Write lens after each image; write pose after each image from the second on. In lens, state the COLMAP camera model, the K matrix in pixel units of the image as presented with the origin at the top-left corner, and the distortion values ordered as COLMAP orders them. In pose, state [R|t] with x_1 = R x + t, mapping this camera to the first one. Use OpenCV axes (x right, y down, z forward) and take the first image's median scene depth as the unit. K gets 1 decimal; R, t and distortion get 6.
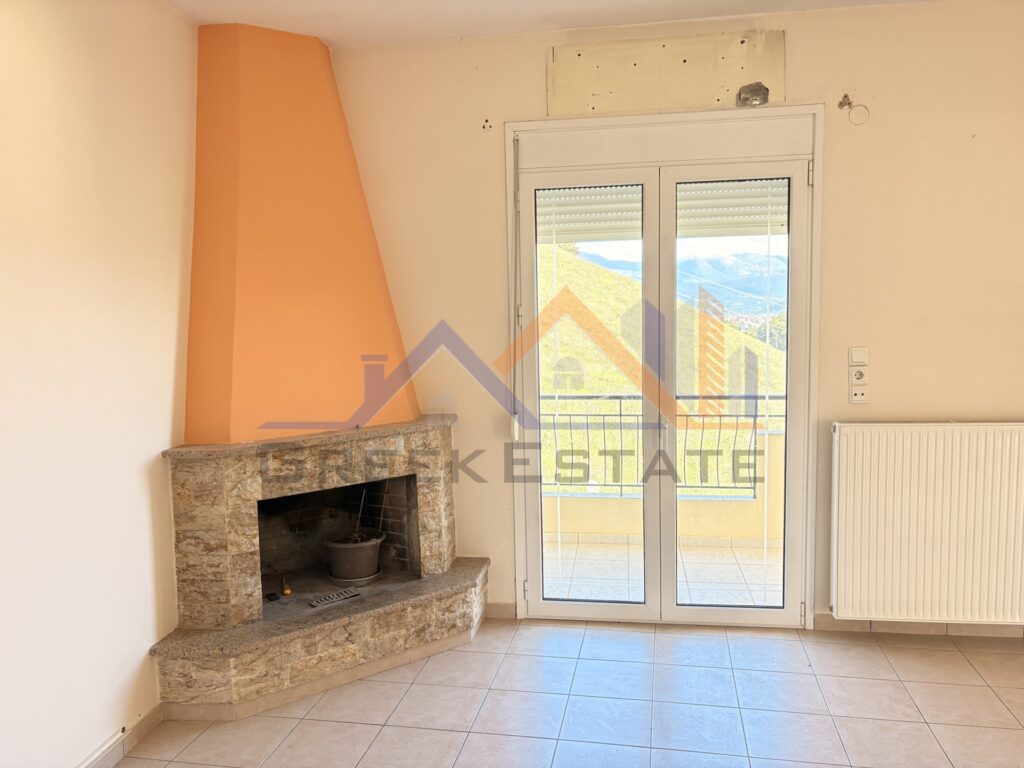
lens RADIAL K [[748.1, 0, 512.0], [0, 748.1, 384.0], [0, 0, 1]] dist [-0.070356, -0.001939]
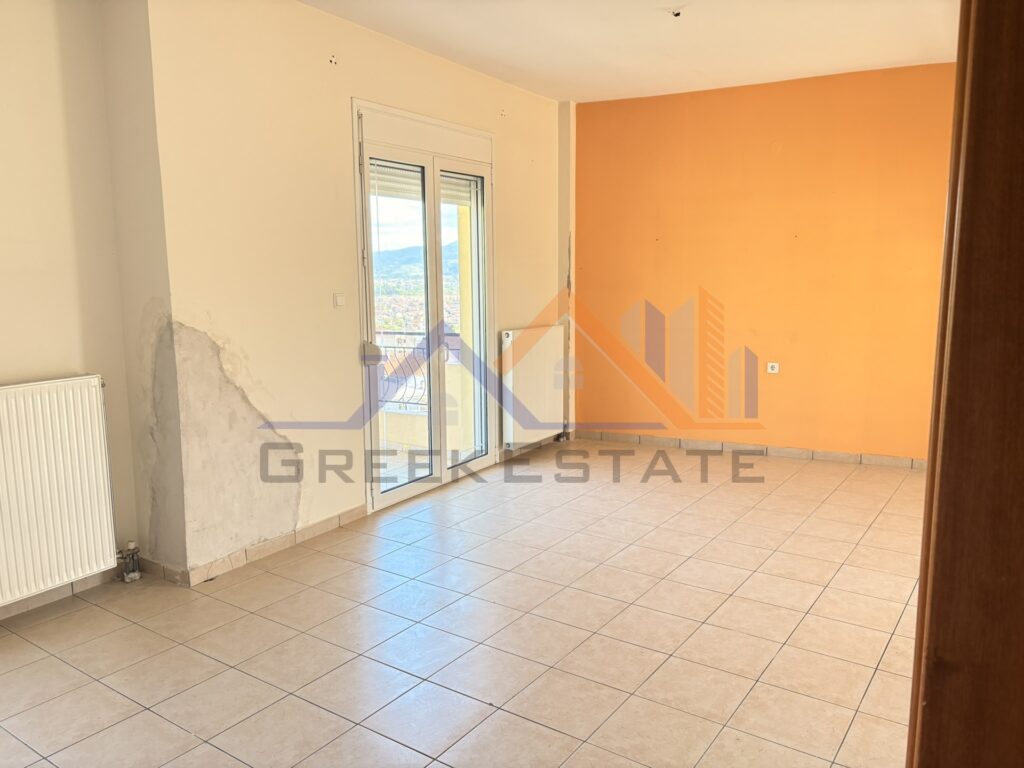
lens RADIAL K [[768.6, 0, 512.0], [0, 768.6, 384.0], [0, 0, 1]] dist [0.029228, -0.005535]
pose [[0.390462, -0.127299, 0.911775, -1.082695], [0.079765, 0.991347, 0.104250, -0.008855], [-0.917157, 0.032022, 0.397238, 0.296750]]
